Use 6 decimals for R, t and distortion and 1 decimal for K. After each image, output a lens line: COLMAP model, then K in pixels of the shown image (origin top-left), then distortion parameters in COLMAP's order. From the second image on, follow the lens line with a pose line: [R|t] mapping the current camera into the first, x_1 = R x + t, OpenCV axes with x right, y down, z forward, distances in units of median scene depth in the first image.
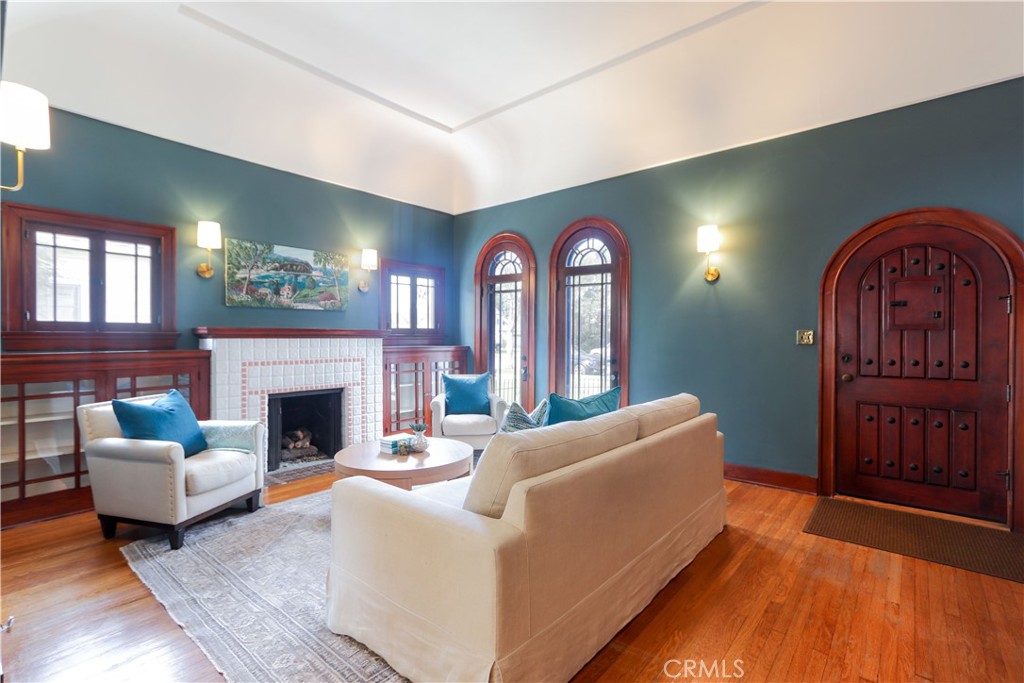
lens RADIAL K [[467.9, 0, 511.4], [0, 467.9, 339.3], [0, 0, 1]] dist [-0.007506, 0.000048]
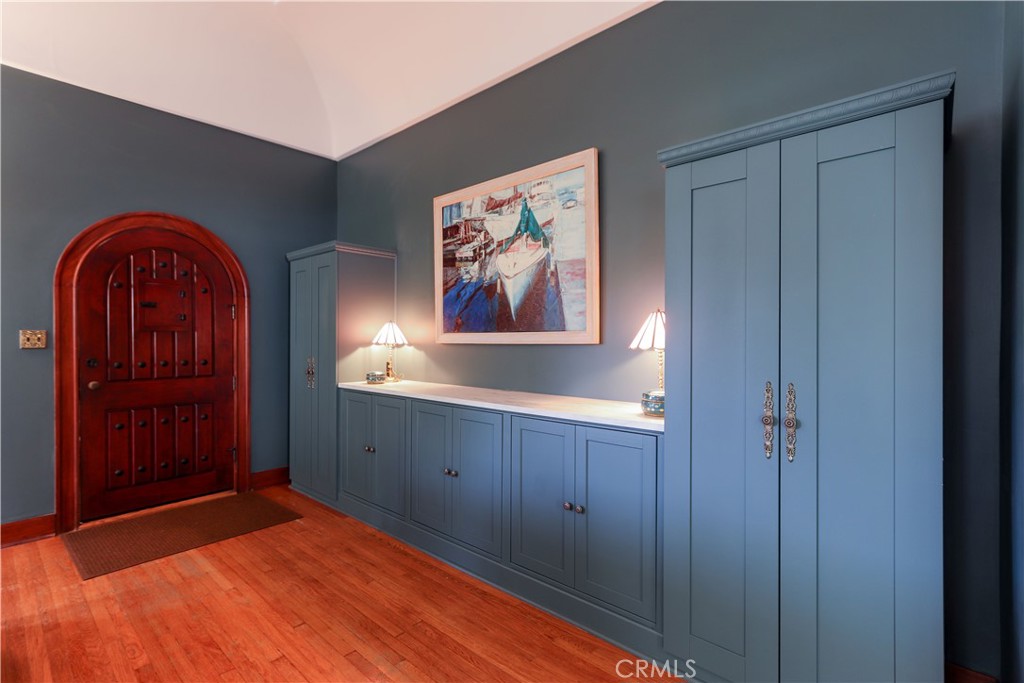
lens RADIAL K [[467.9, 0, 510.5], [0, 467.9, 337.6], [0, 0, 1]] dist [-0.007506, 0.000048]
pose [[0.011397, -0.005723, 0.999919, -0.151876], [0.008551, 0.999948, 0.005626, -0.005805], [-0.999898, 0.008486, 0.011445, 0.223416]]
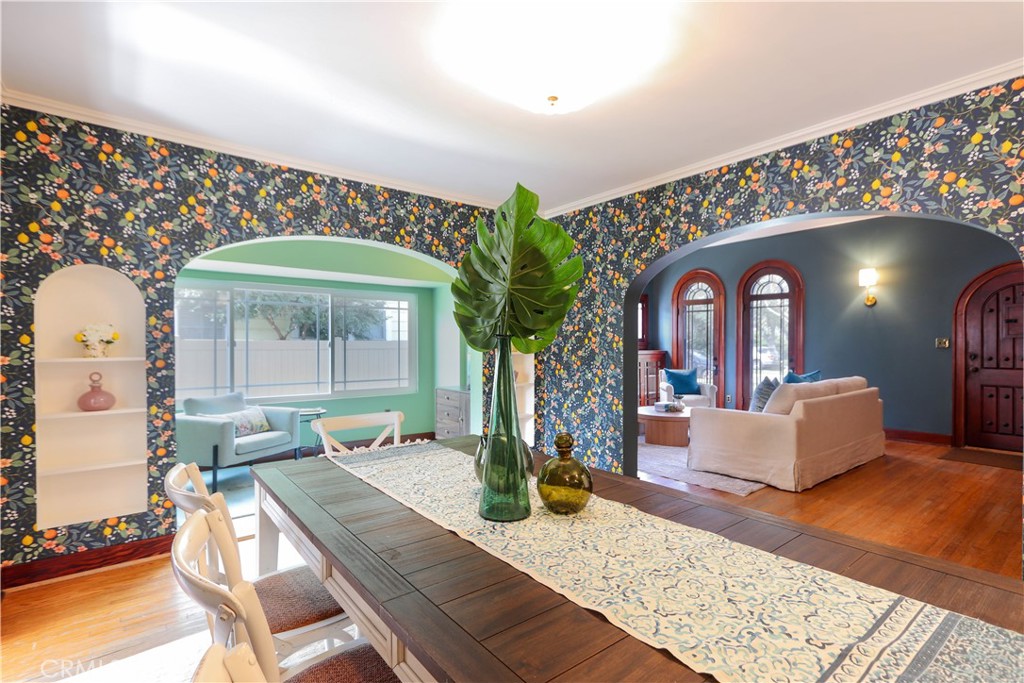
lens RADIAL K [[467.9, 0, 510.8], [0, 467.9, 348.5], [0, 0, 1]] dist [-0.007506, 0.000048]
pose [[0.975816, -0.003158, -0.218573, -0.463049], [0.003781, 0.999990, 0.002430, 0.005781], [0.218563, -0.003198, 0.975818, -0.884180]]
